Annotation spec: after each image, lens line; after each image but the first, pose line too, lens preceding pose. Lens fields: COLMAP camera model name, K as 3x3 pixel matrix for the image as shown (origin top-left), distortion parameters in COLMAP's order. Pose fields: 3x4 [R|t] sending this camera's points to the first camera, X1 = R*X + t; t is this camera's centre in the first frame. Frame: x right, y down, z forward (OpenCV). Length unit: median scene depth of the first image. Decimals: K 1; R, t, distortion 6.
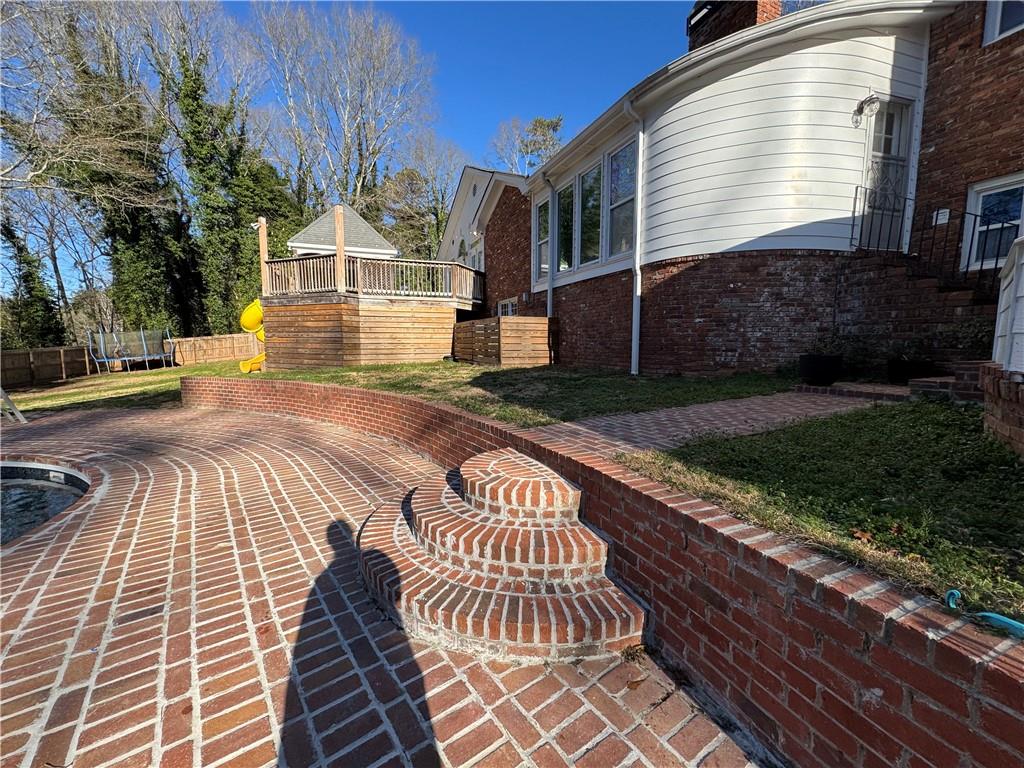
lens RADIAL K [[407.3, 0, 512.0], [0, 407.3, 384.0], [0, 0, 1]] dist [-0.003555, -0.000445]
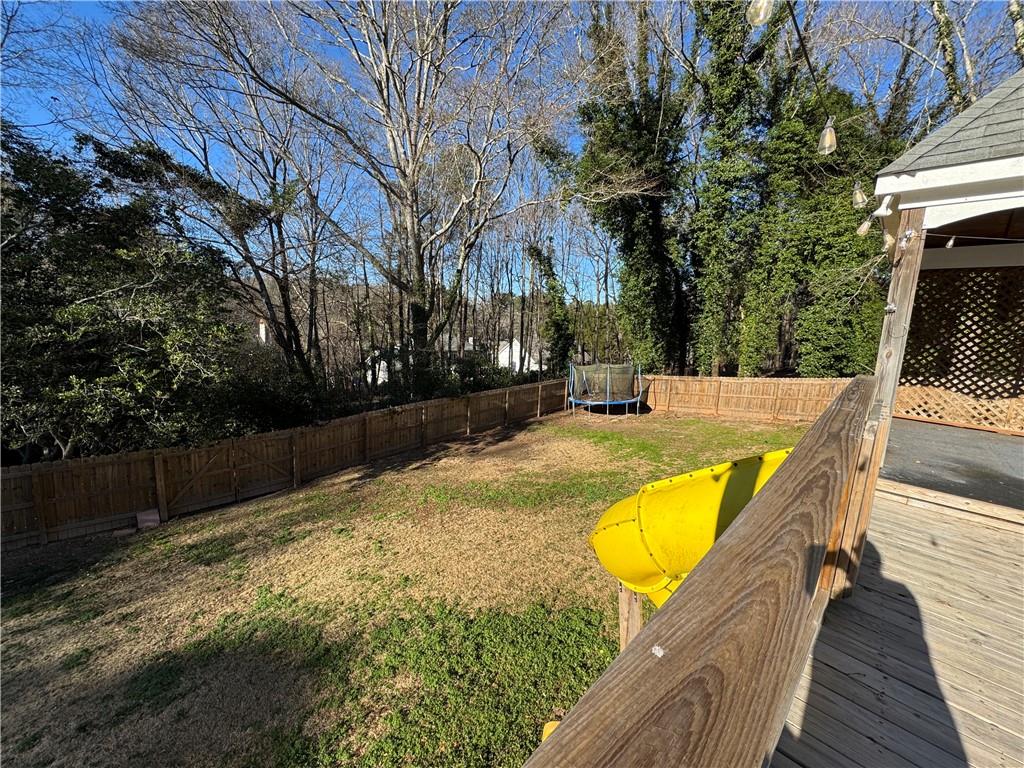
lens RADIAL K [[407.3, 0, 512.0], [0, 407.3, 384.0], [0, 0, 1]] dist [-0.003555, -0.000445]
pose [[0.416136, 0.153870, -0.896189, -0.241981], [-0.137184, 0.984921, 0.105405, -0.135254], [0.898895, 0.079080, 0.430970, 0.420629]]
